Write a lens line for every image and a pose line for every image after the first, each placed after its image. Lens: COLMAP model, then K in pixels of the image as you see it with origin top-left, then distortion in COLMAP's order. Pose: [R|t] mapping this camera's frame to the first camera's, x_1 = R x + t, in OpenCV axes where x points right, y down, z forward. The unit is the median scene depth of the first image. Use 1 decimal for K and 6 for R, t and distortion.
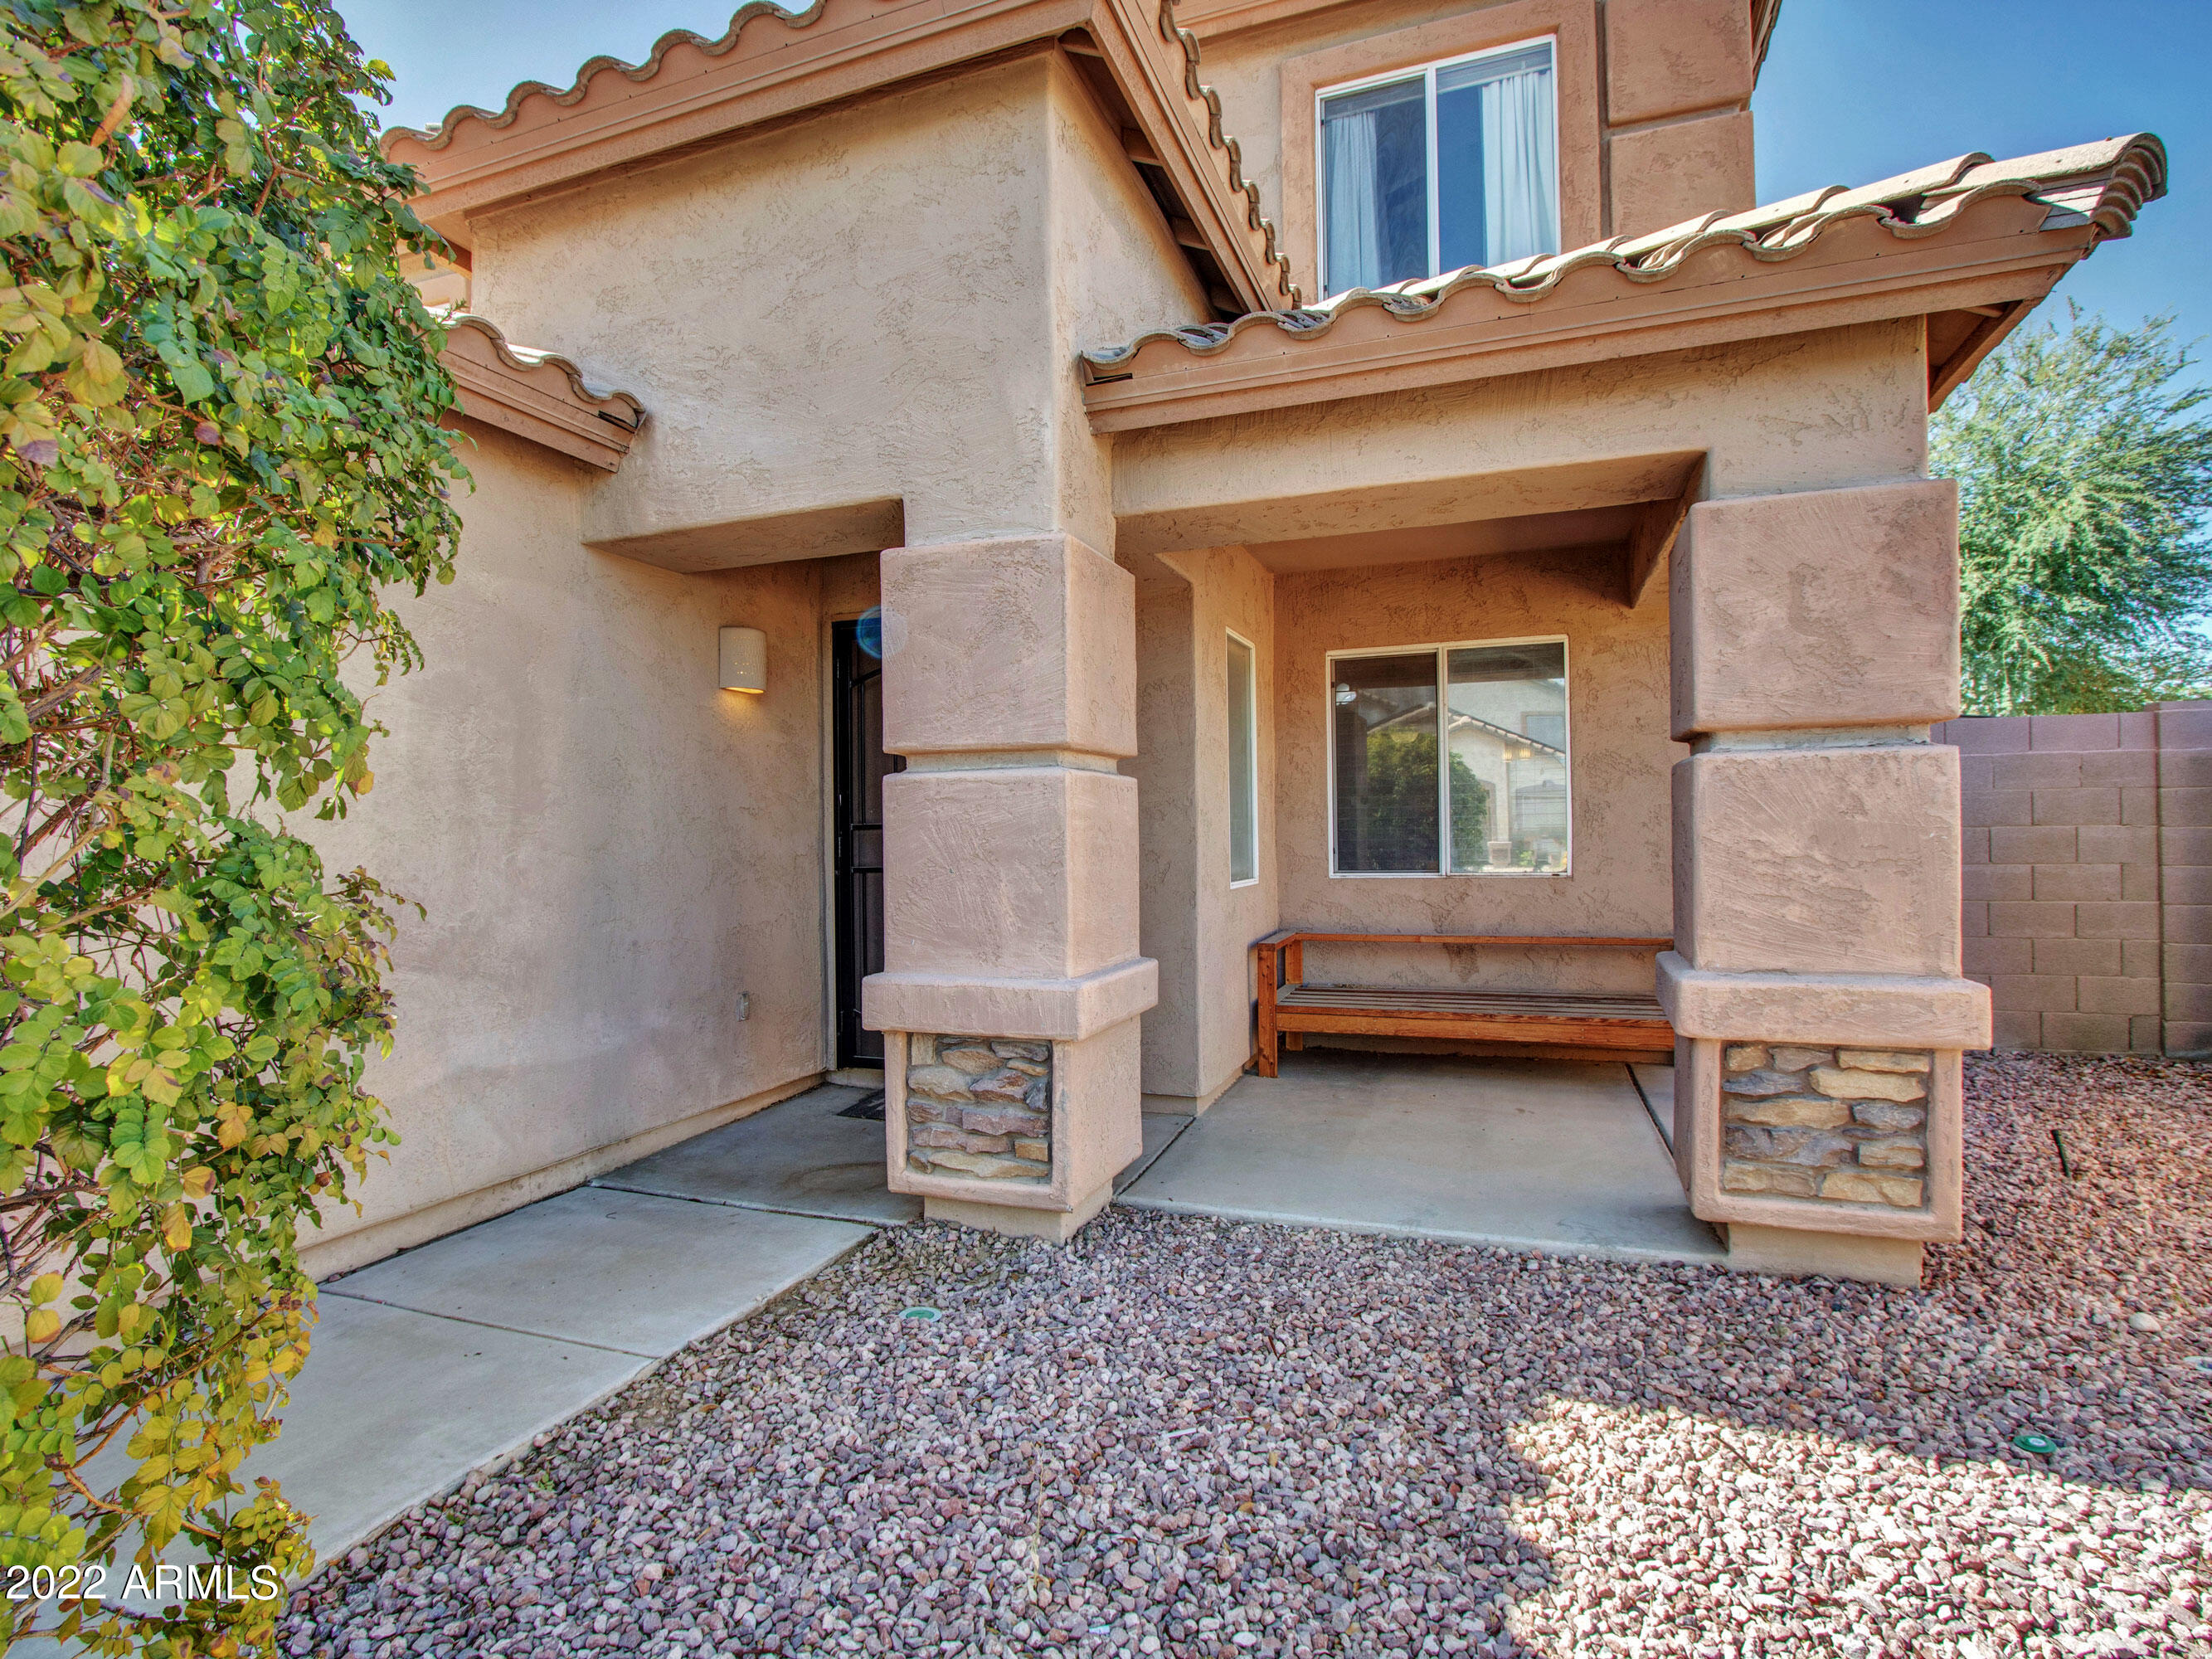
lens RADIAL K [[1156.4, 0, 1088.9], [0, 1156.4, 837.4], [0, 0, 1]] dist [-0.013631, 0.003251]
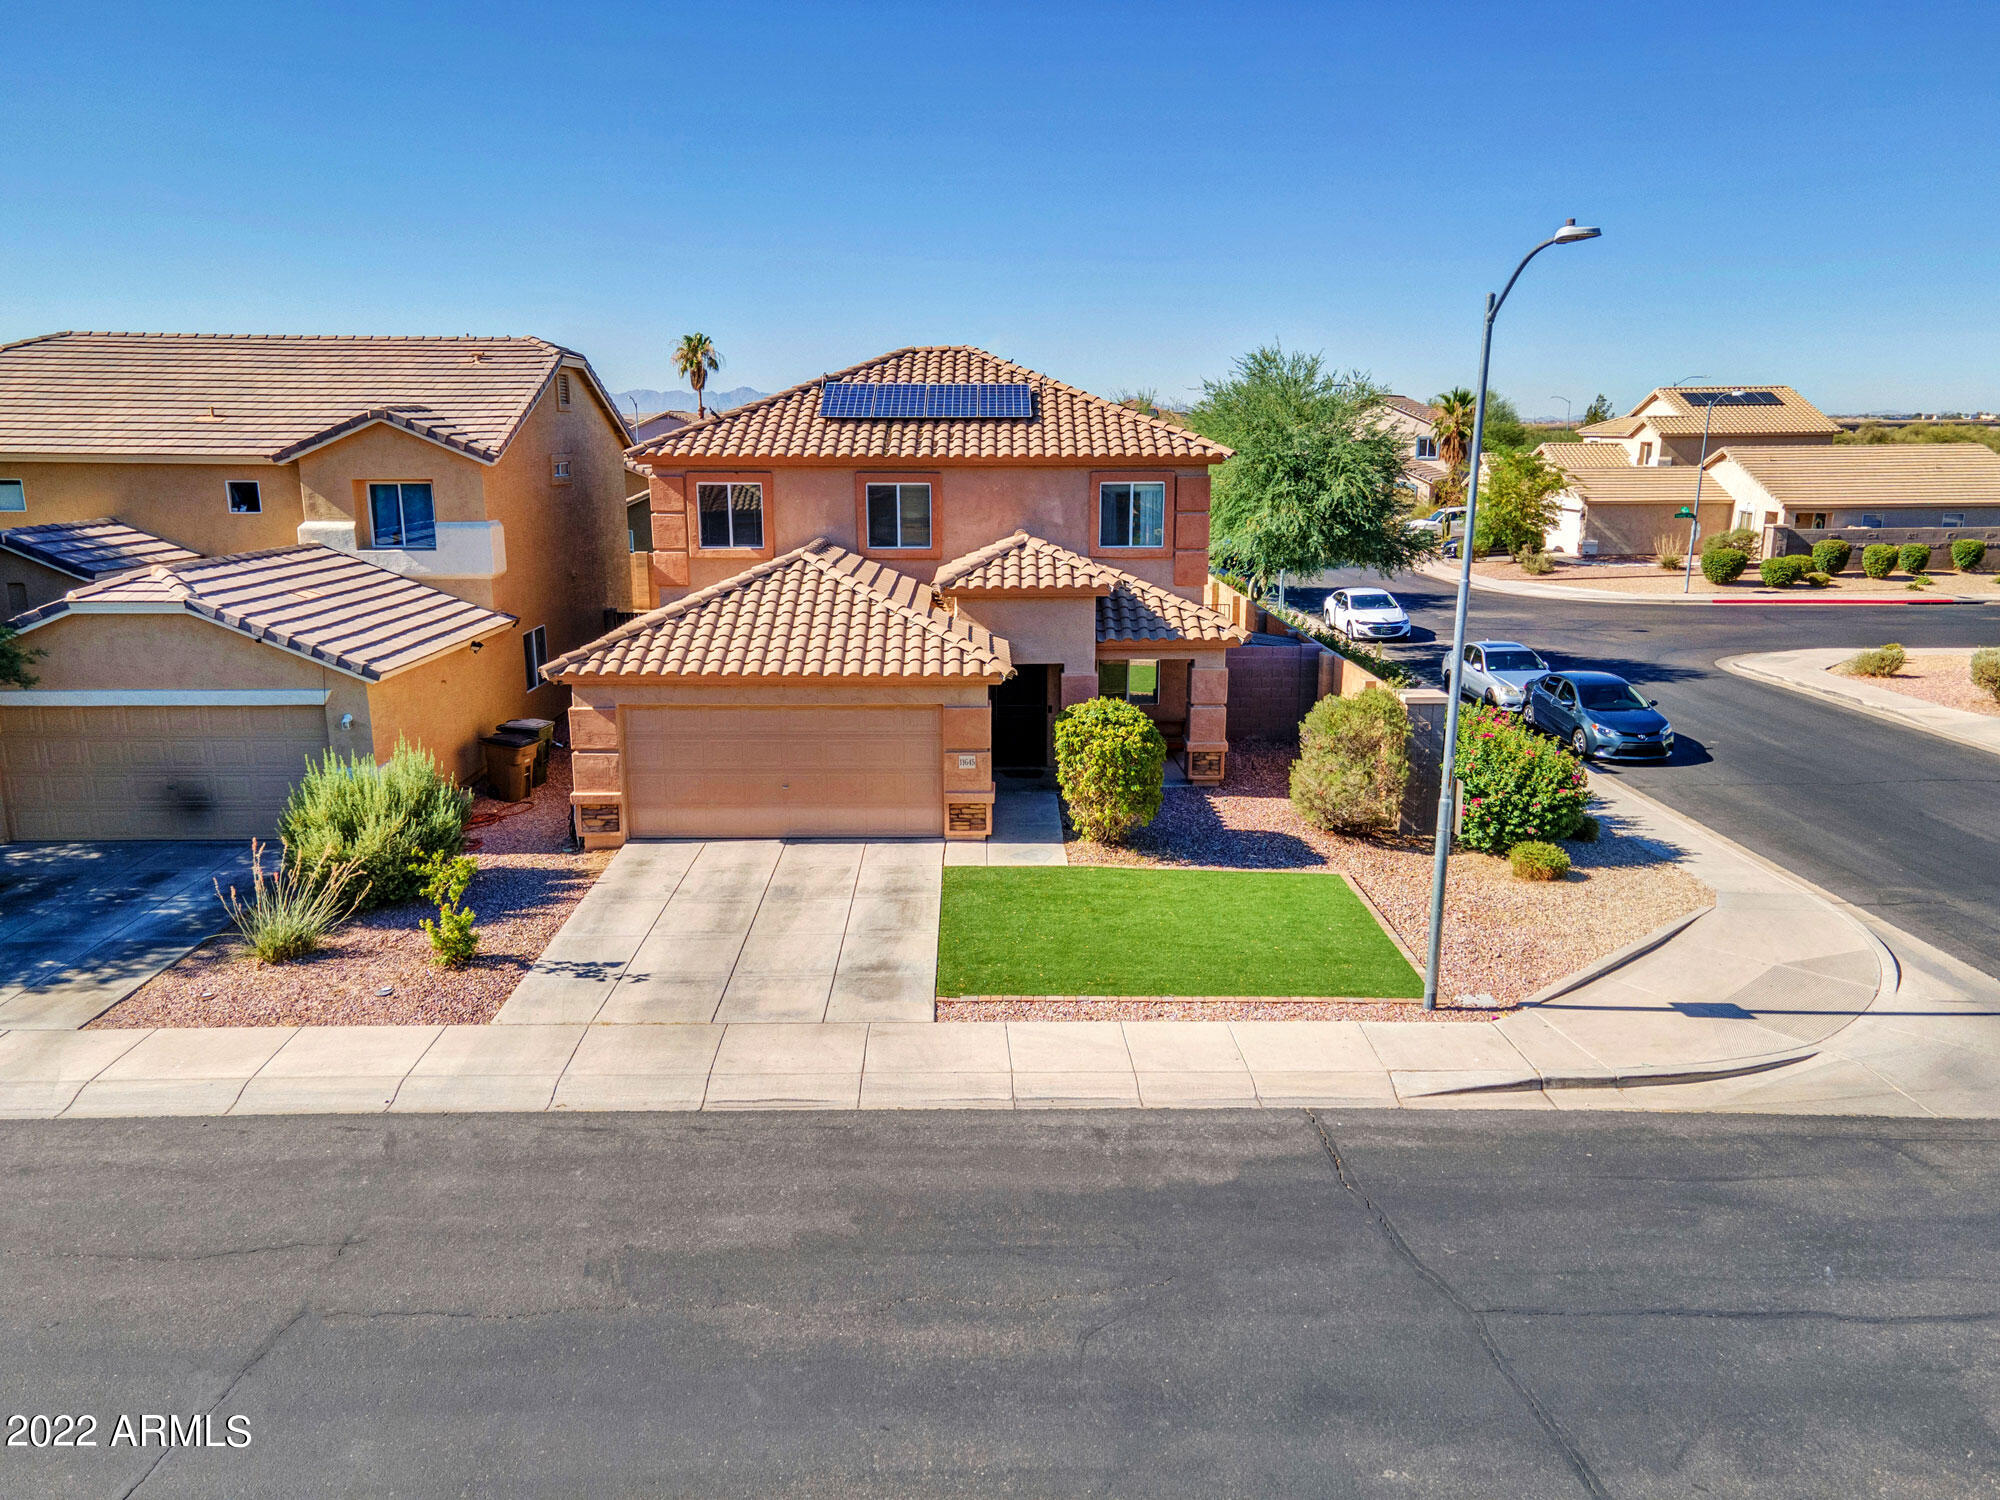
lens RADIAL K [[1462.0, 0, 1020.6], [0, 1462.0, 735.4], [0, 0, 1]] dist [0.039038, 0.003093]
pose [[0.927831, -0.066158, 0.367088, -1.865006], [-0.008757, 0.980010, 0.198756, -0.855534], [-0.372899, -0.187626, 0.908704, -3.380736]]
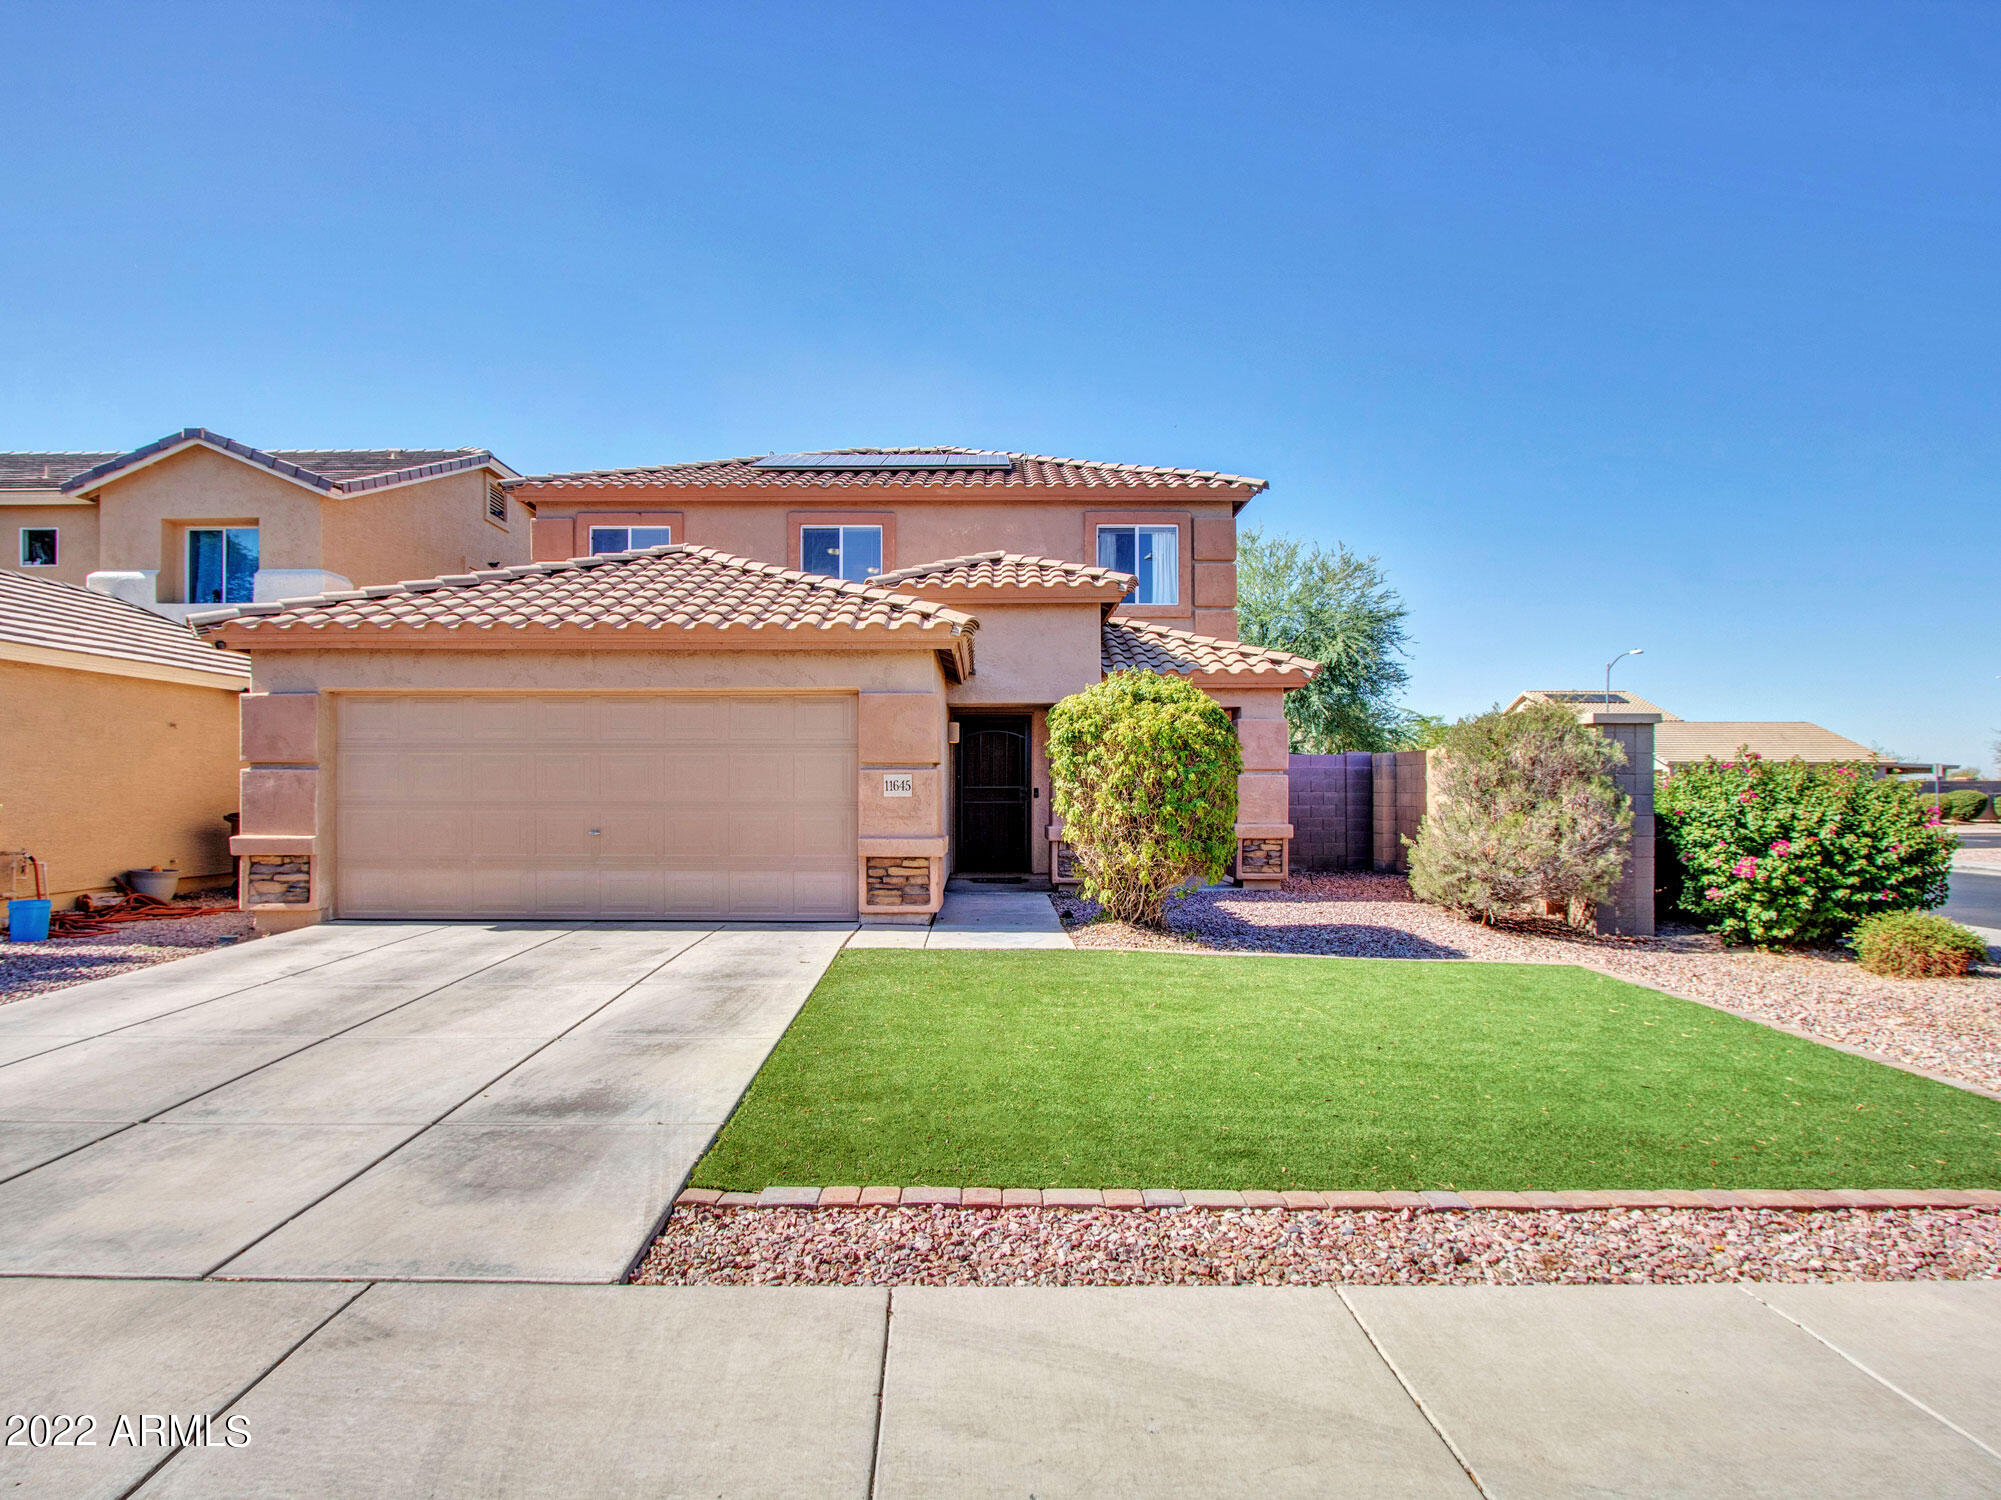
lens RADIAL K [[1046.0, 0, 980.5], [0, 1046.0, 817.6], [0, 0, 1]] dist [-0.013631, 0.003251]
pose [[0.937836, -0.001184, 0.347076, -1.013858], [-0.004157, 0.999884, 0.014644, 0.022055], [-0.347053, -0.015177, 0.937723, -1.369987]]
